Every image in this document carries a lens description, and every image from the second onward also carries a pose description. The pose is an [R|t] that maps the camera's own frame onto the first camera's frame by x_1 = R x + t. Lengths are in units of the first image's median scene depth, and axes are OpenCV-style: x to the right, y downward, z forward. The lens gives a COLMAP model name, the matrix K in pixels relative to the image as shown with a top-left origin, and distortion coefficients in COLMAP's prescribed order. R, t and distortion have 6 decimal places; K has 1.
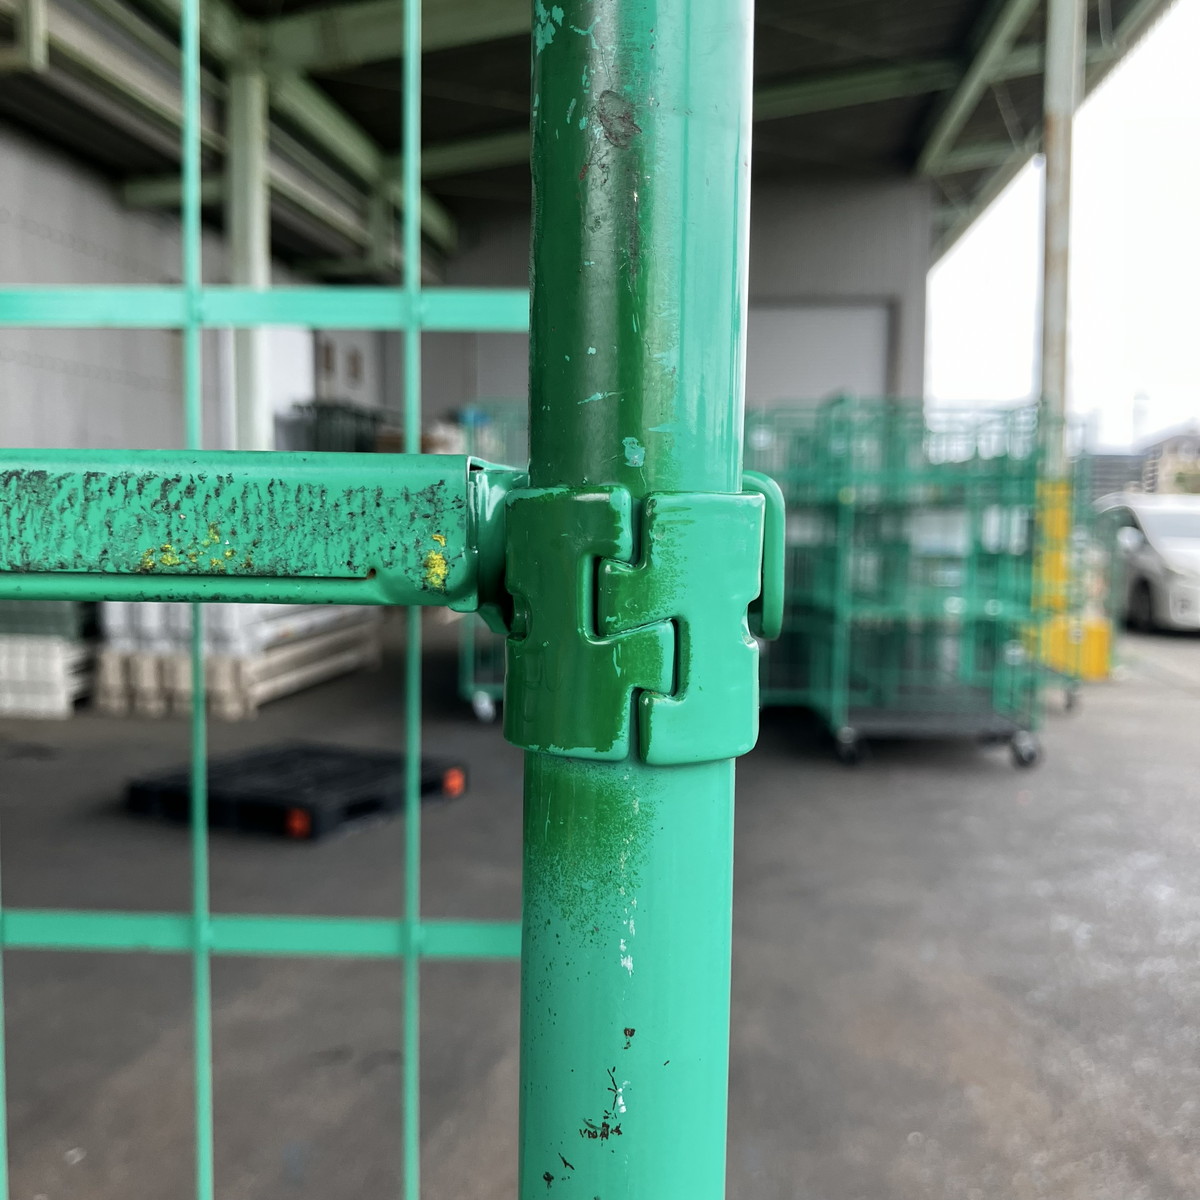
lens RADIAL K [[1329.4, 0, 611.3], [0, 1329.4, 590.3], [0, 0, 1]] dist [-0.004244, 0.000000]
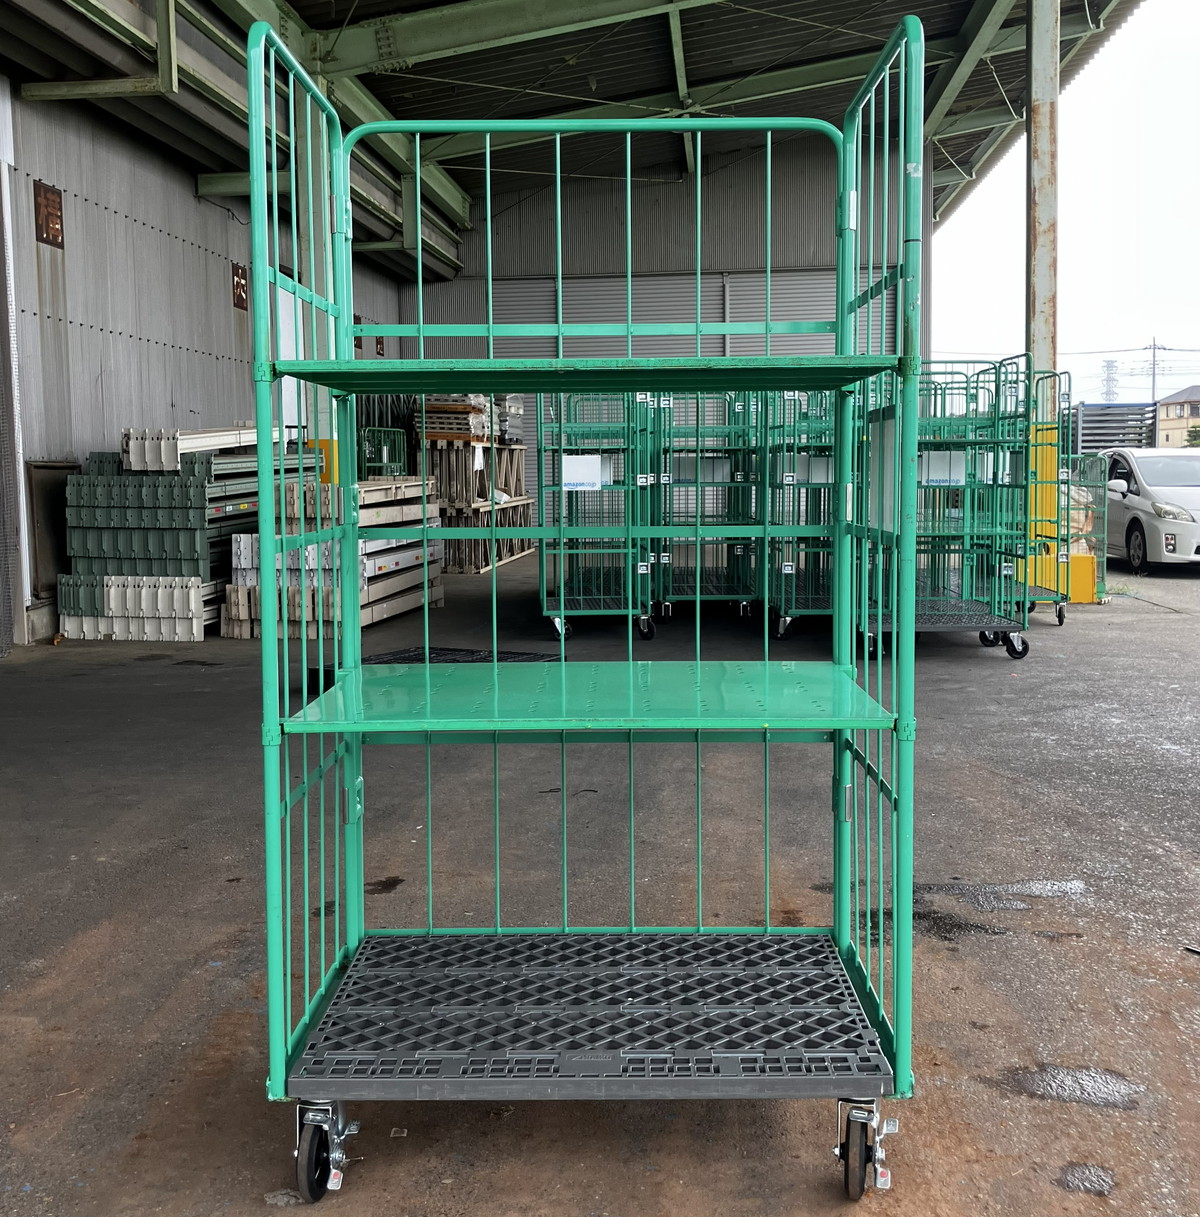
lens RADIAL K [[1441.6, 0, 607.9], [0, 1441.6, 616.5], [0, 0, 1]] dist [-0.028511, 0.000000]
pose [[0.999653, -0.023736, 0.011457, -0.050535], [0.023447, 0.999417, 0.024799, 0.036938], [-0.012039, -0.024522, 0.999627, -0.204754]]
